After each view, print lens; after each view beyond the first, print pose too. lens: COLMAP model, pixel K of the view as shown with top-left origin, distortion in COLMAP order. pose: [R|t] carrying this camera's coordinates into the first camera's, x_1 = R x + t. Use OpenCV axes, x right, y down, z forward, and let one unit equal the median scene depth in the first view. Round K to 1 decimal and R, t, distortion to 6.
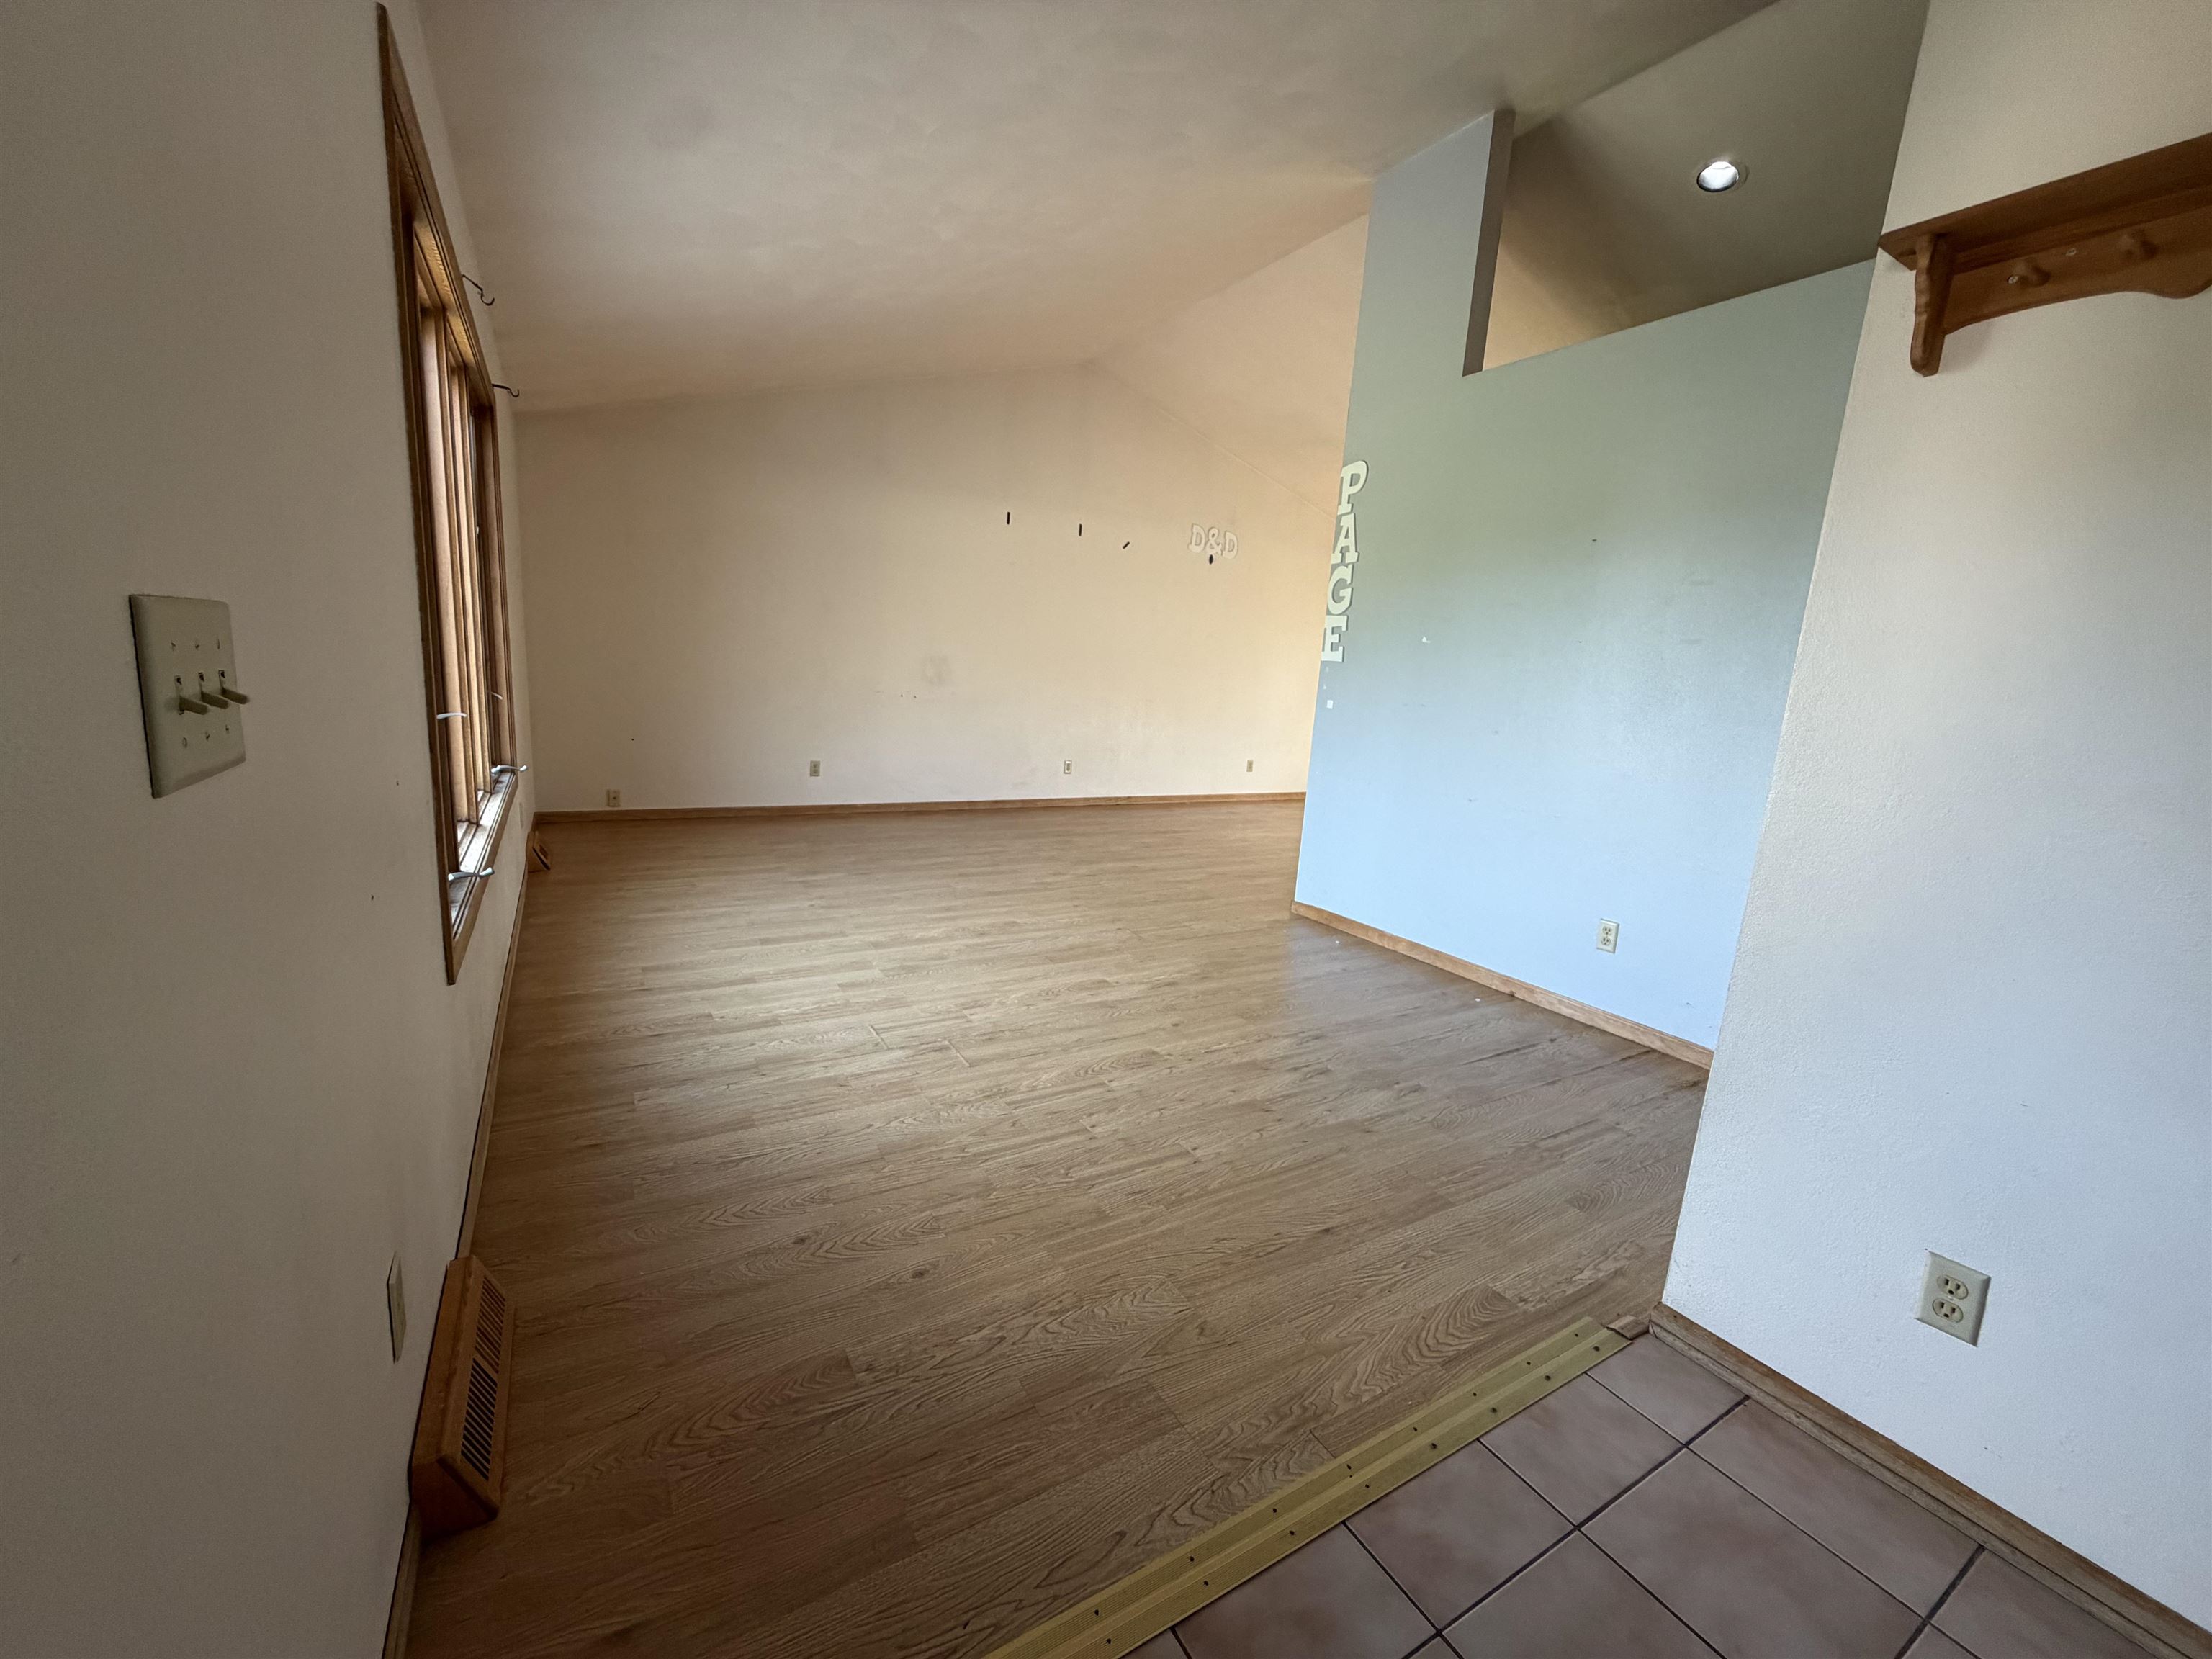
lens RADIAL K [[885.0, 0, 1102.4], [0, 885.0, 832.2], [0, 0, 1]] dist [0.007243, -0.000452]
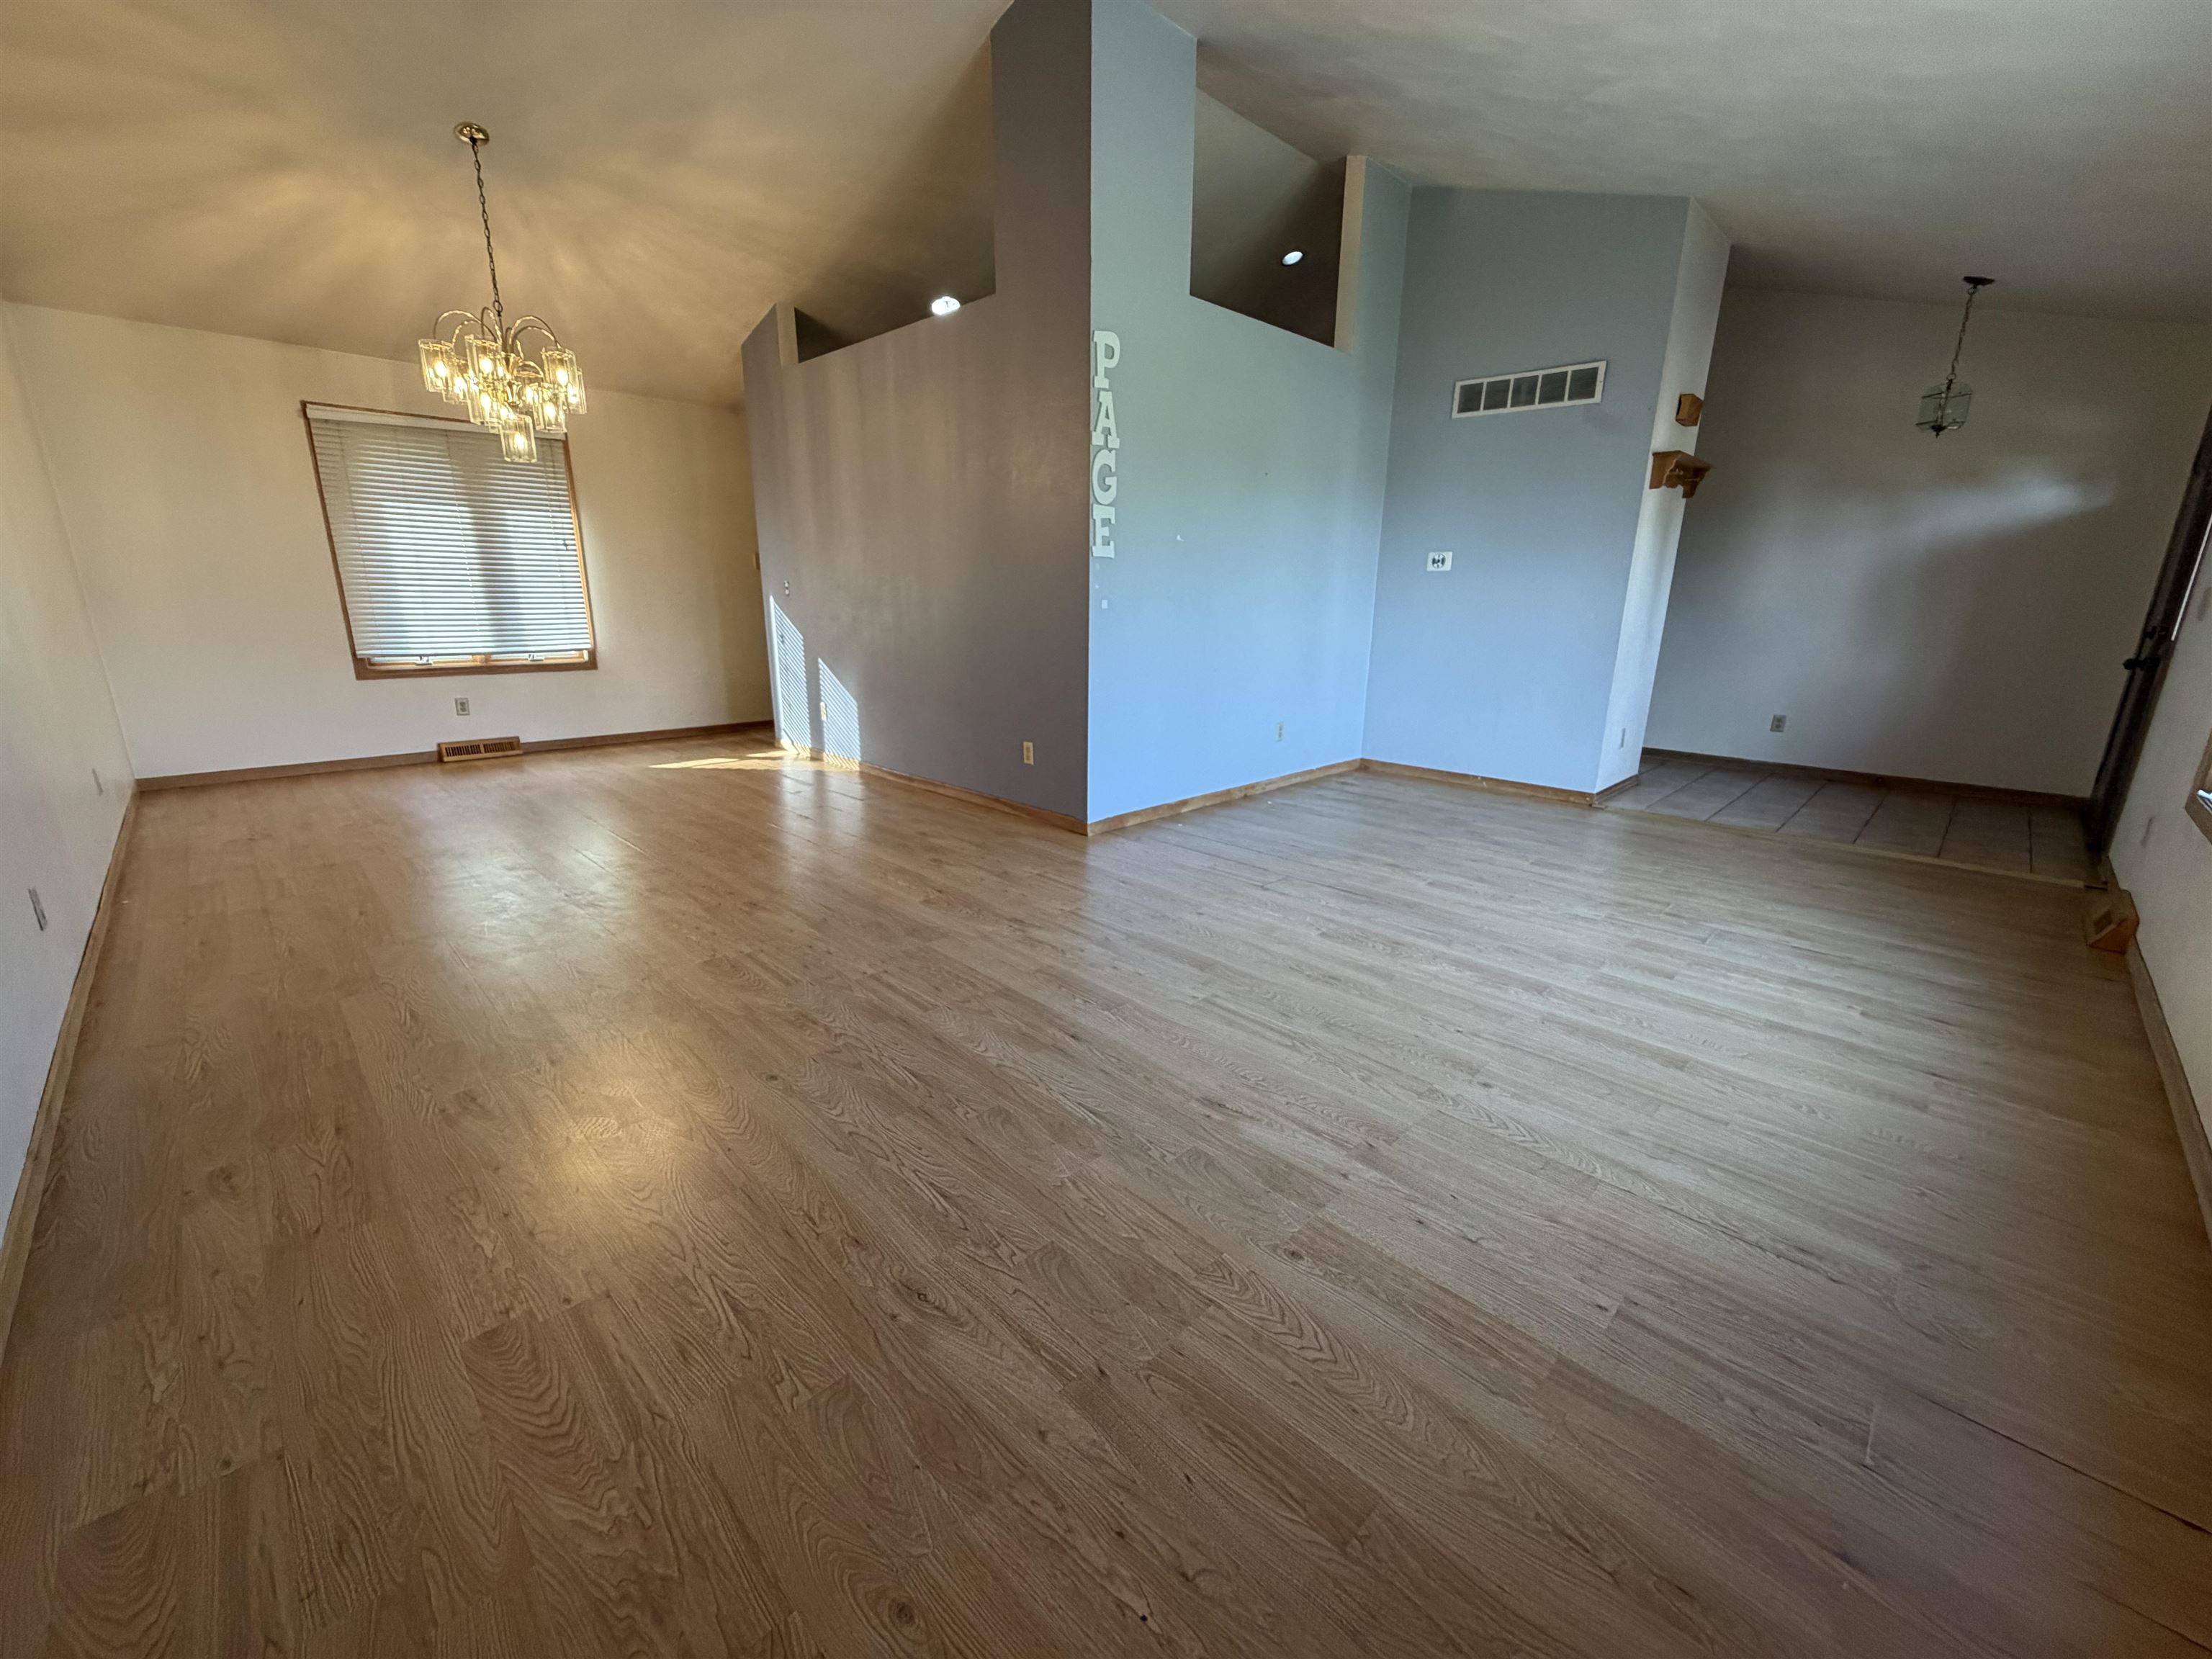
lens RADIAL K [[885.0, 0, 1098.8], [0, 885.0, 824.6], [0, 0, 1]] dist [0.007243, -0.000452]
pose [[-0.249414, -0.308635, 0.917898, -0.775909], [0.144528, 0.925374, 0.350420, -0.297886], [-0.957551, 0.220061, -0.186195, 1.425273]]
